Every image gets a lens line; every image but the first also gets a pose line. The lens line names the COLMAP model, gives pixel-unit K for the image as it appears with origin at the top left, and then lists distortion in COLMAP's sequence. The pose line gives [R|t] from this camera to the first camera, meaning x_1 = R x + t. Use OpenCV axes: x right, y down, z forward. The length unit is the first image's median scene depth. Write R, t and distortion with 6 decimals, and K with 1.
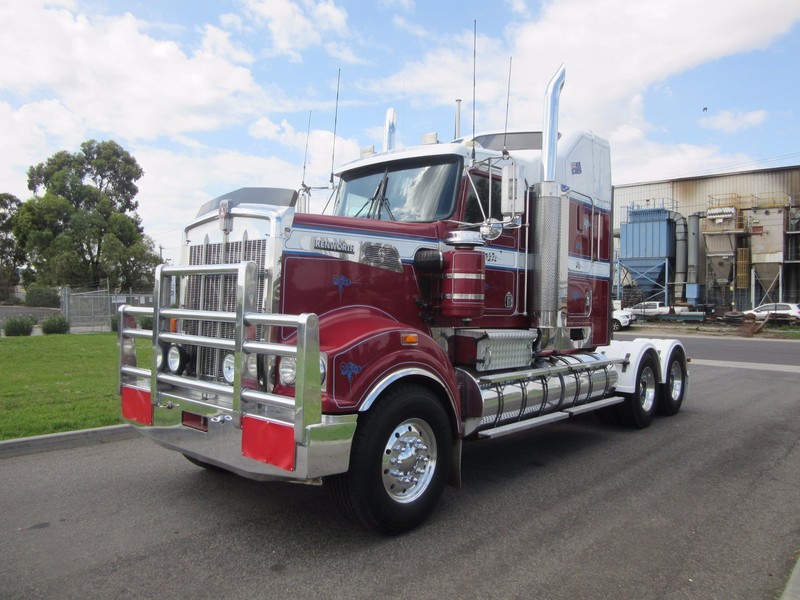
lens RADIAL K [[590.6, 0, 411.2], [0, 590.6, 296.1], [0, 0, 1]] dist [-0.018668, 0.003022]
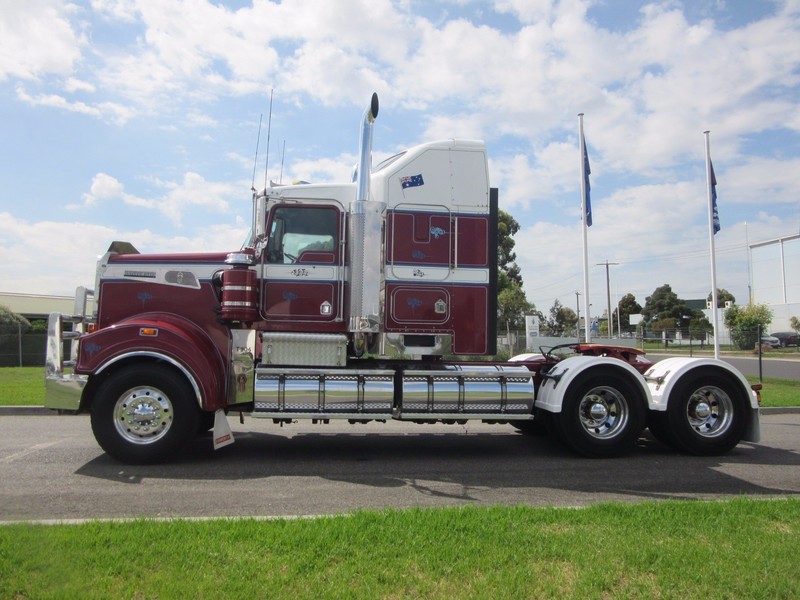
lens RADIAL K [[581.5, 0, 400.0], [0, 581.5, 300.0], [0, 0, 1]] dist [0.010981, 0.003549]
pose [[0.735771, -0.054208, -0.675057, 1.029590], [0.007059, 0.997351, -0.072394, 0.073692], [0.677193, 0.048500, 0.734205, 0.253100]]
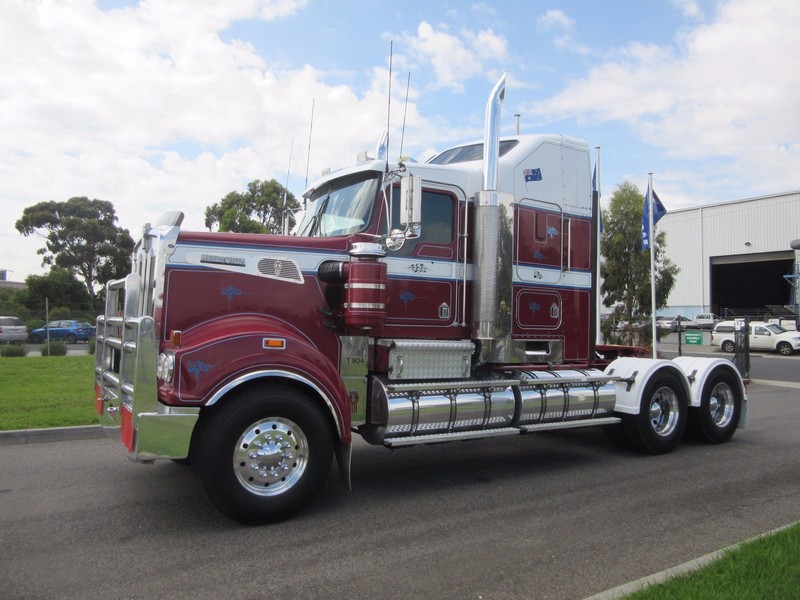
lens RADIAL K [[590.6, 0, 411.2], [0, 590.6, 296.1], [0, 0, 1]] dist [-0.018668, 0.003022]
pose [[0.959863, -0.012404, -0.280195, 0.385941], [0.000939, 0.999158, -0.041012, 0.022399], [0.280467, 0.039103, 0.959067, 0.023587]]
